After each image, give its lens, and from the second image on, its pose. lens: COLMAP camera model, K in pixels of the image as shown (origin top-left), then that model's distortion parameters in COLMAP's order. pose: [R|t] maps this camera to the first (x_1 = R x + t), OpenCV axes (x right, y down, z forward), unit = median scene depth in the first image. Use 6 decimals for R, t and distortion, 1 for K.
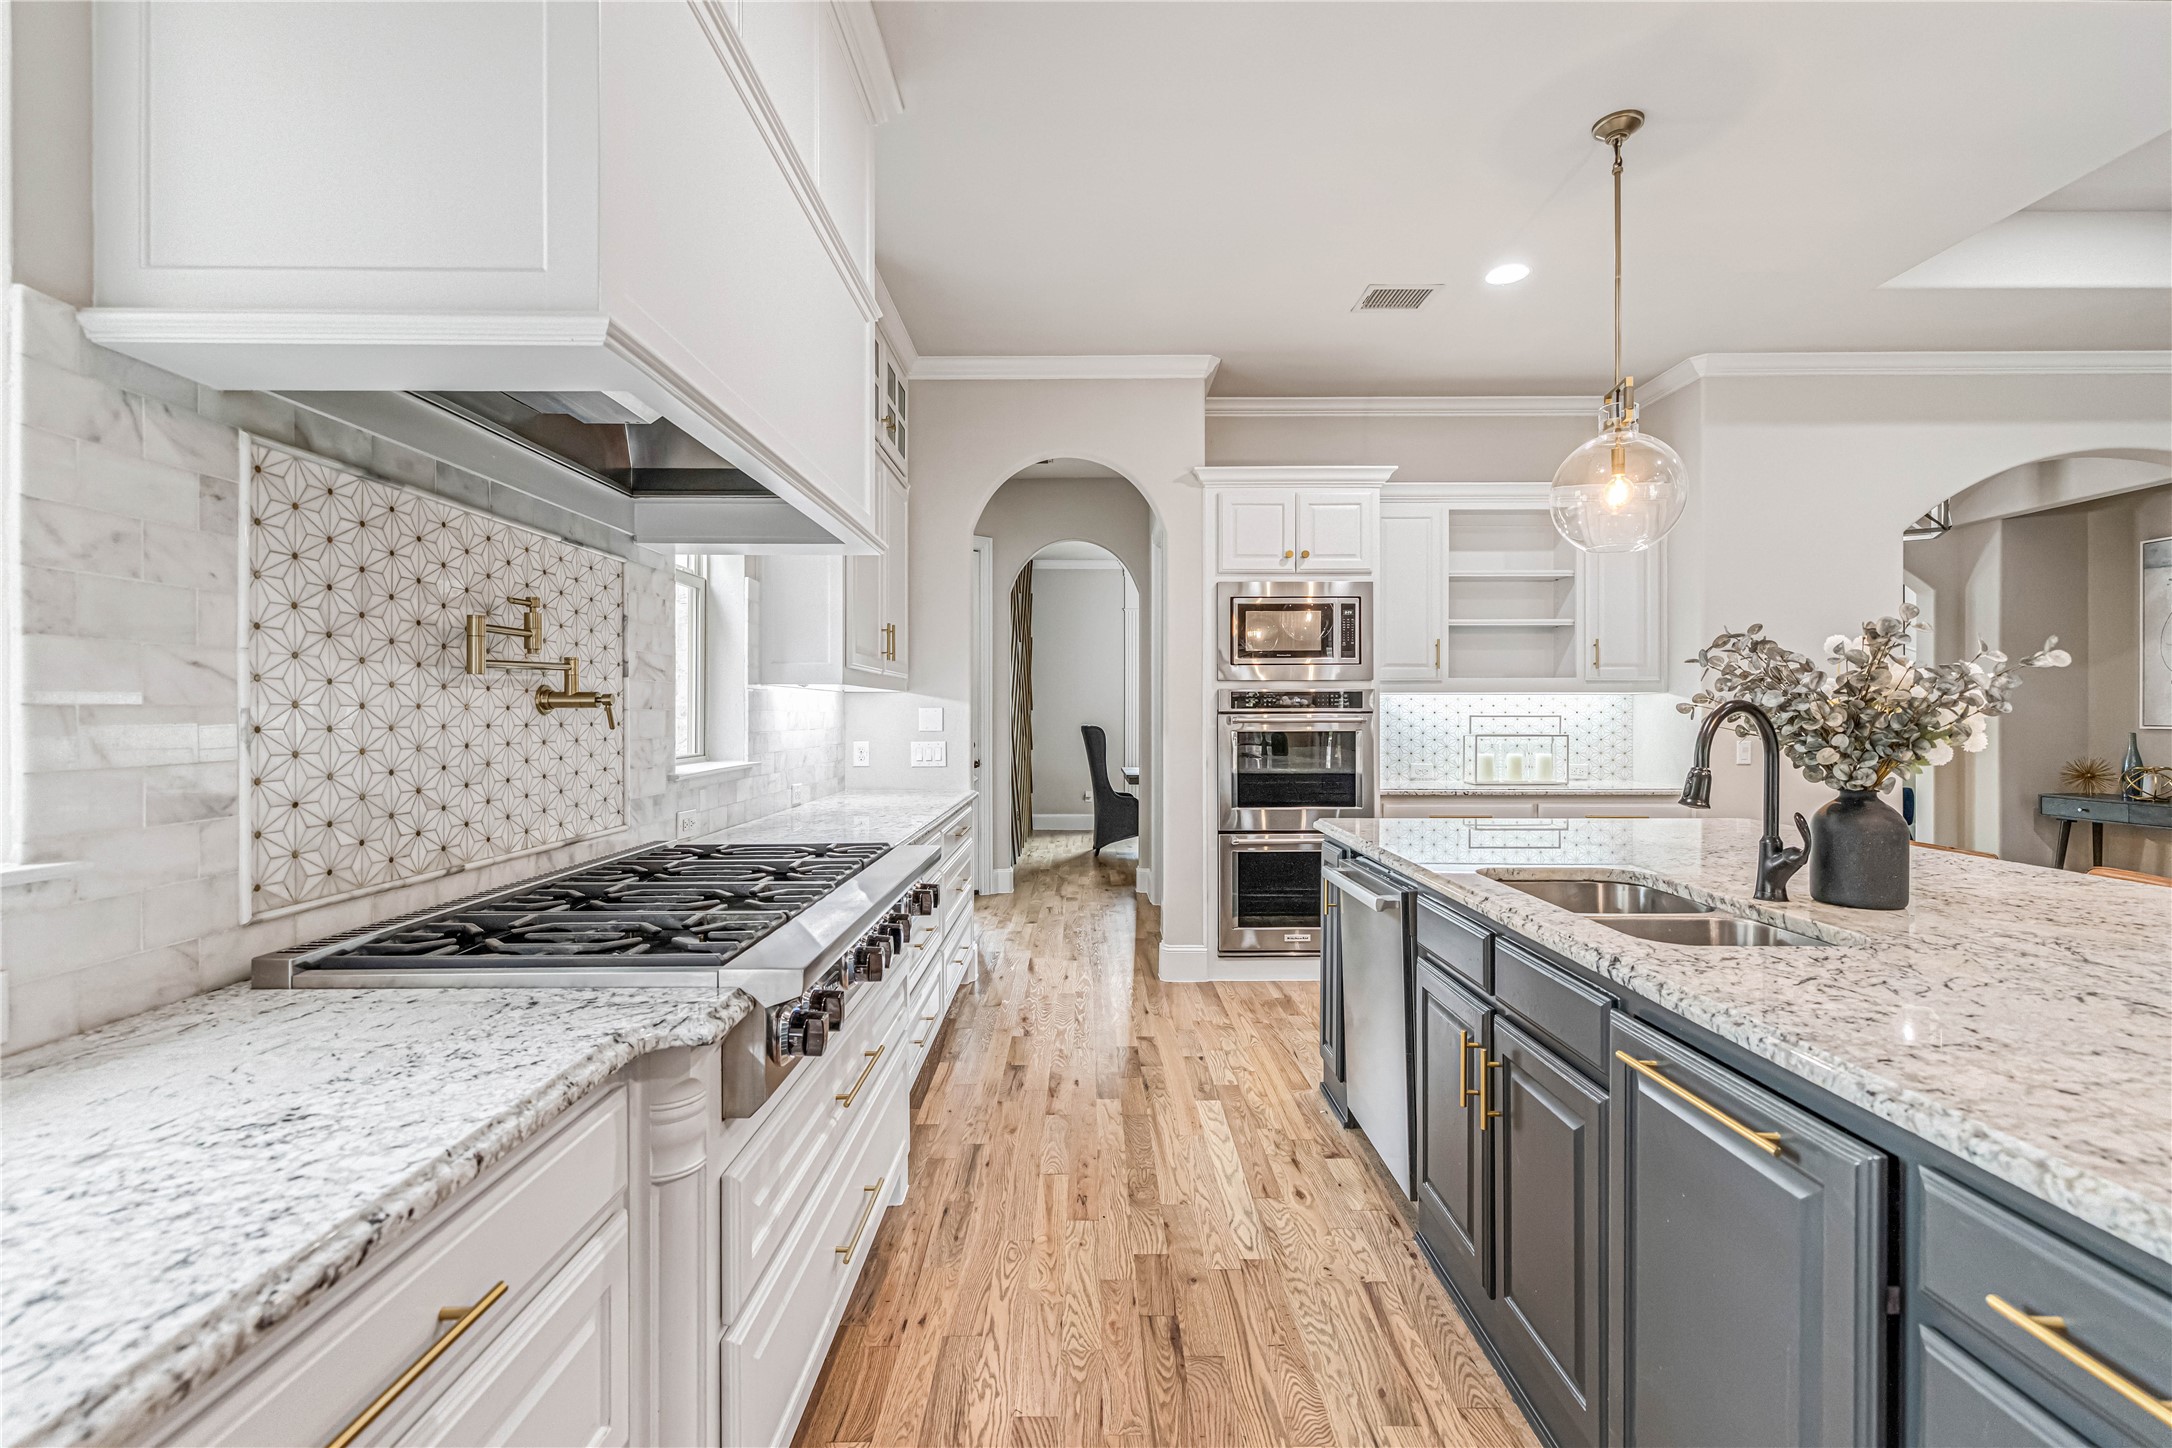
lens RADIAL K [[939.5, 0, 1073.1], [0, 939.5, 712.6], [0, 0, 1]] dist [0.000795, -0.000884]
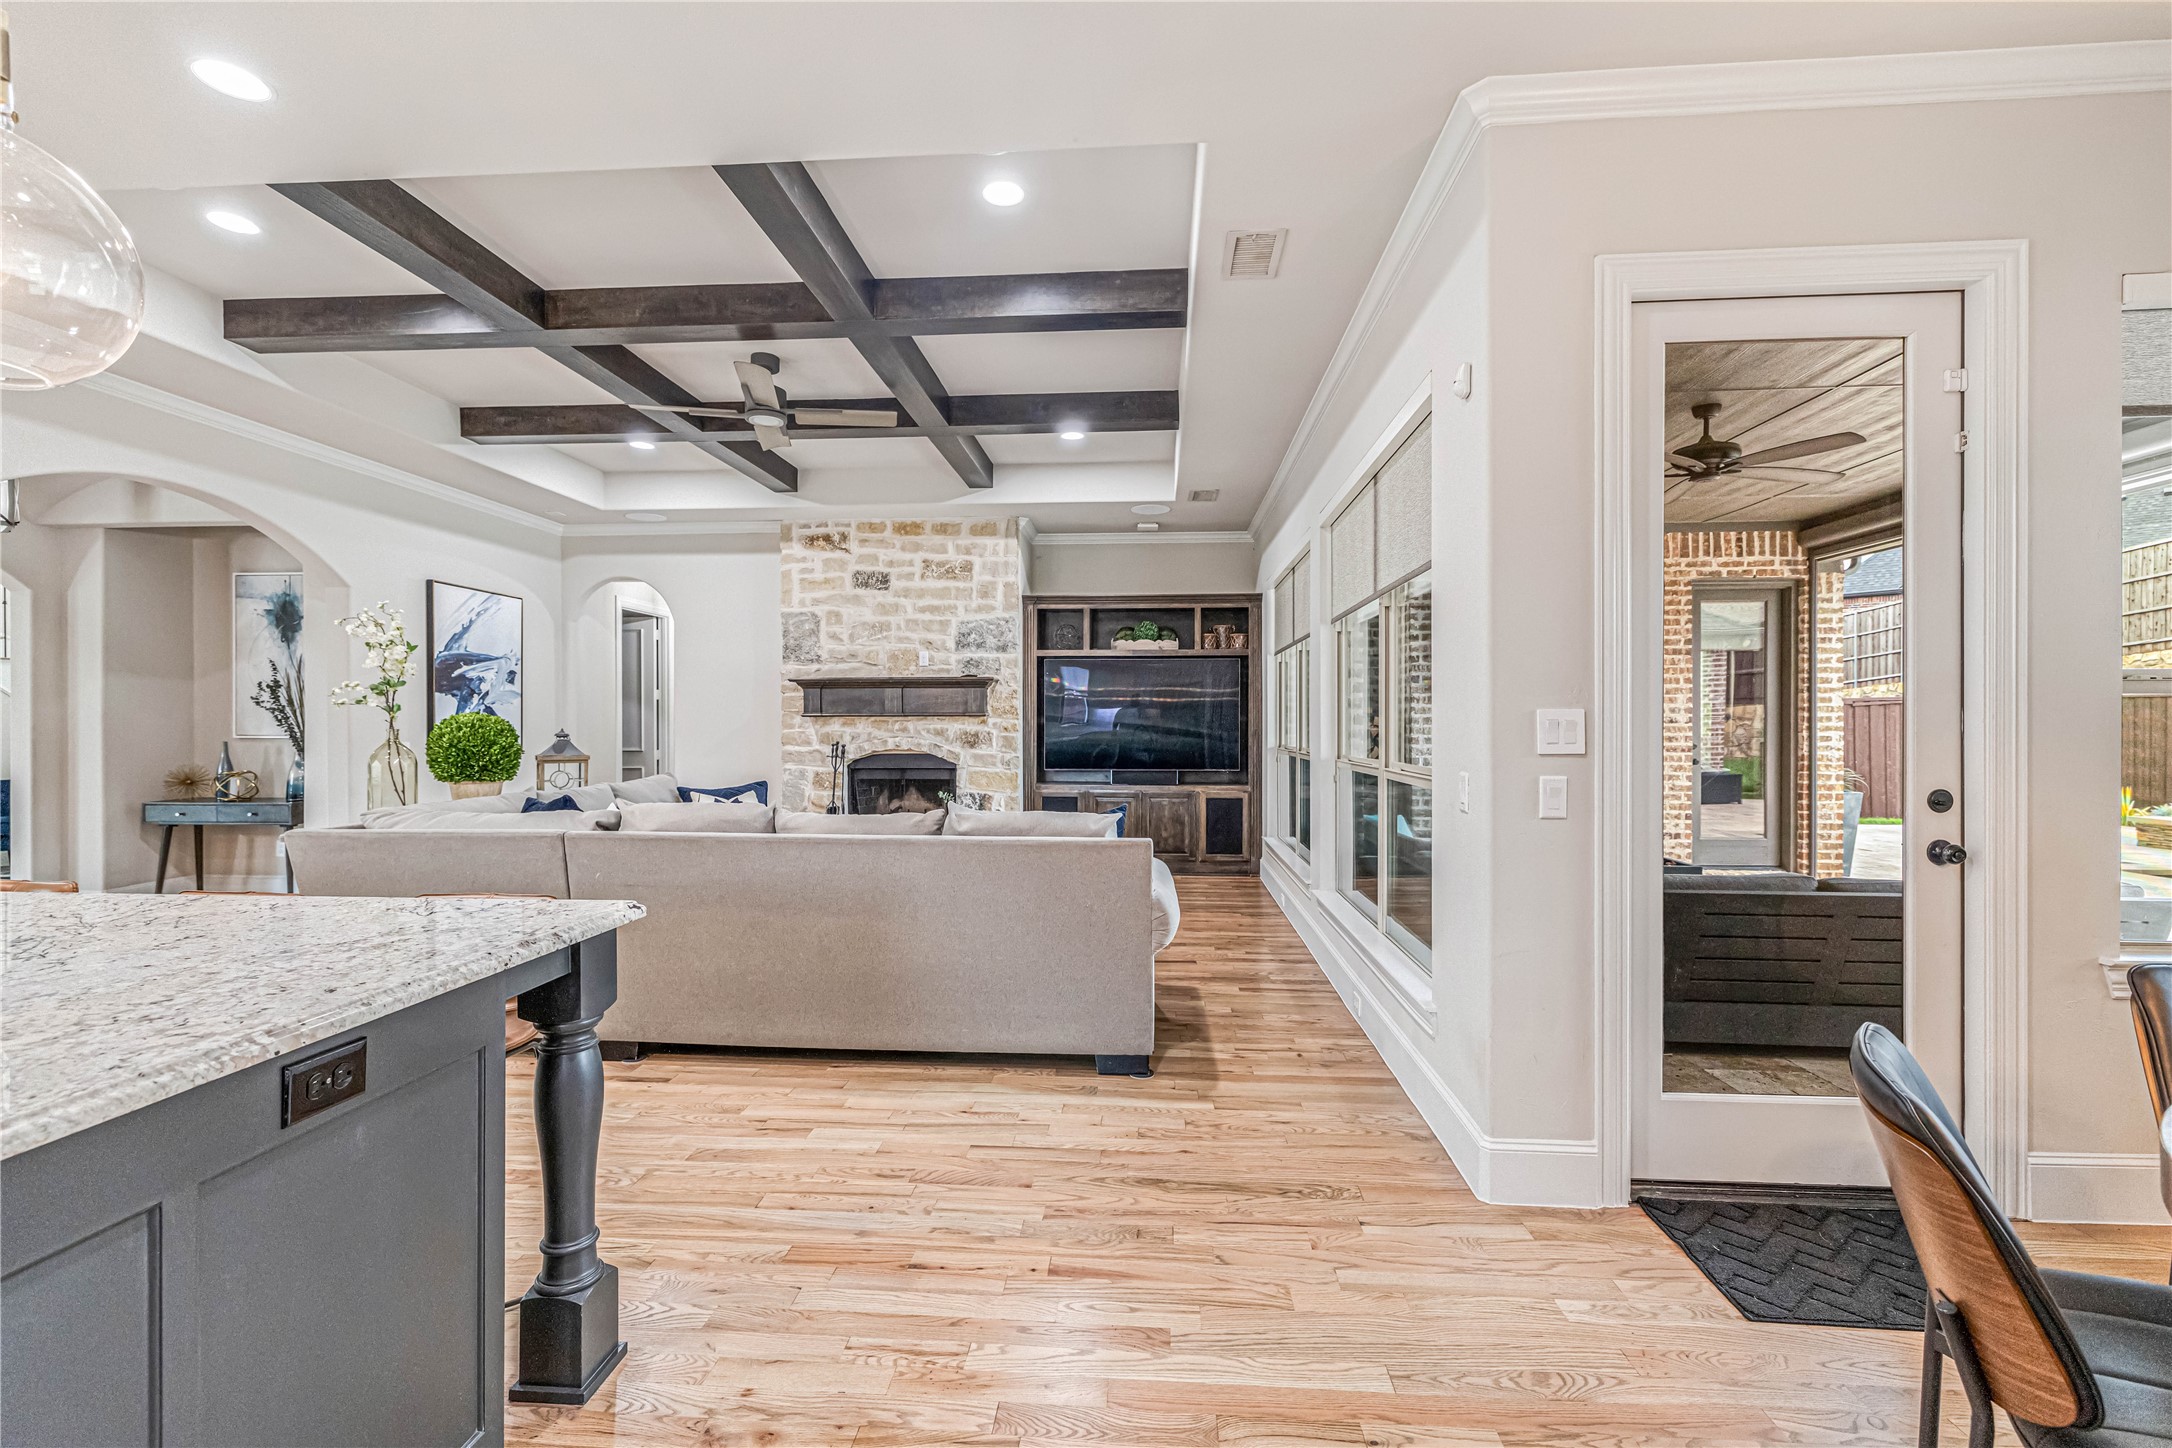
lens RADIAL K [[939.5, 0, 1089.8], [0, 939.5, 724.6], [0, 0, 1]] dist [0.000795, -0.000884]
pose [[0.055406, 0.000310, 0.998464, 0.085909], [-0.001601, 0.999999, -0.000222, -0.000528], [-0.998463, -0.001586, 0.055406, -0.133979]]
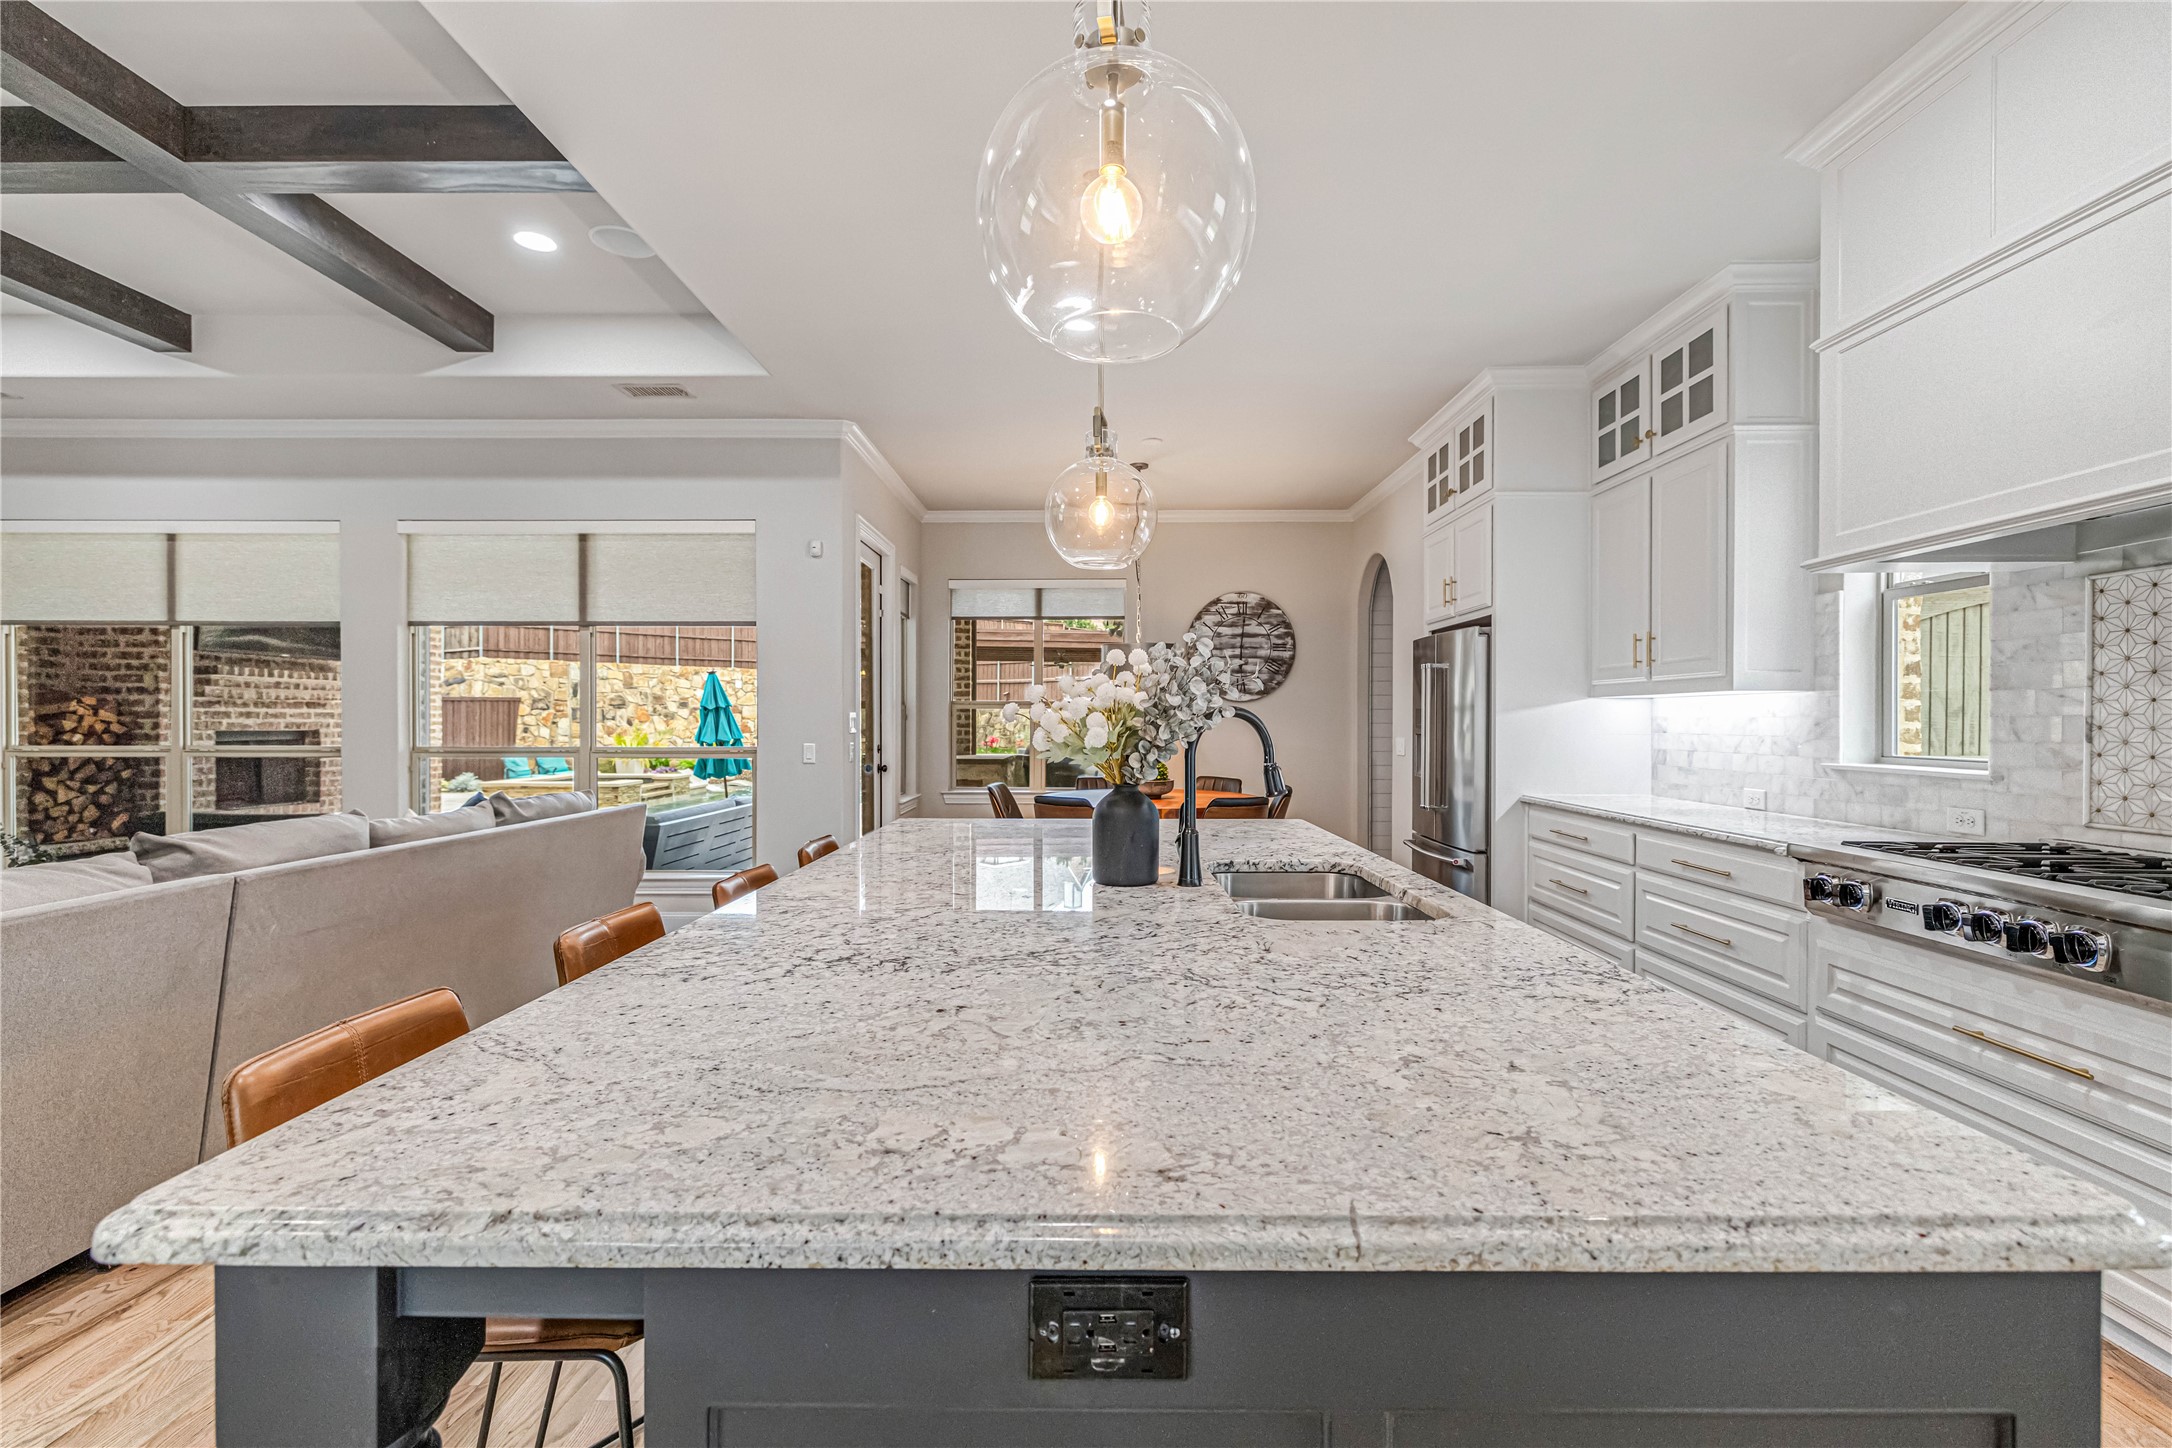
lens RADIAL K [[939.5, 0, 1081.1], [0, 939.5, 718.4], [0, 0, 1]] dist [0.000795, -0.000884]
pose [[-0.999991, -0.001180, 0.004078, 0.362158], [-0.001201, 0.999986, -0.005170, 0.003417], [-0.004072, -0.005175, -0.999978, 0.883549]]
